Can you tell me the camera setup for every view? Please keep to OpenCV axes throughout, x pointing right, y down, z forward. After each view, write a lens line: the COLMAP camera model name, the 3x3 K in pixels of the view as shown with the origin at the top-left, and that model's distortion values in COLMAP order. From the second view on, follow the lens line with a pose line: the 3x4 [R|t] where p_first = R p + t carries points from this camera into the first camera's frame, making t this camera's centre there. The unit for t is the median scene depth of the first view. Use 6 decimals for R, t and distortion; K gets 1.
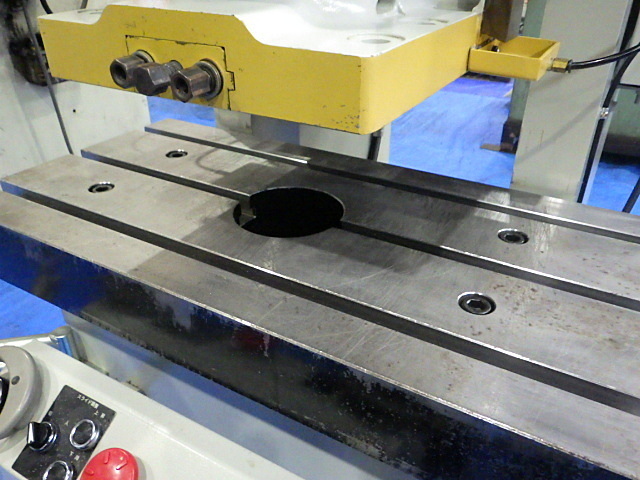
lens RADIAL K [[527.6, 0, 320.2], [0, 527.6, 245.6], [0, 0, 1]] dist [-0.007554, 0.003923]
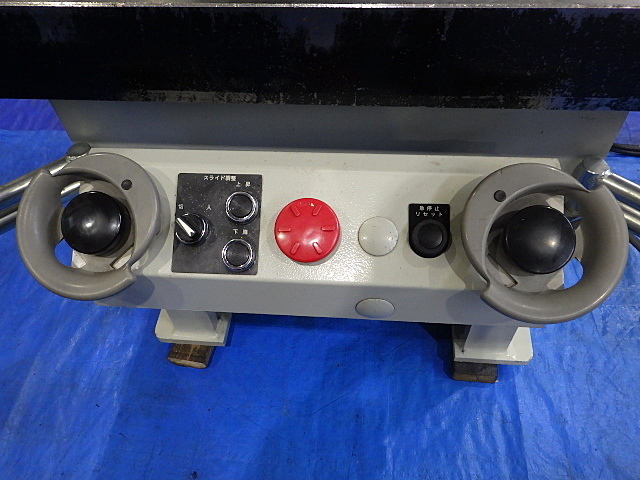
lens RADIAL K [[527.6, 0, 320.2], [0, 527.6, 245.6], [0, 0, 1]] dist [-0.007554, 0.003923]
pose [[0.902704, -0.359665, 0.236150, -0.566549], [0.252747, 0.887437, 0.385453, 0.105386], [-0.348202, -0.288263, 0.891997, 0.136561]]
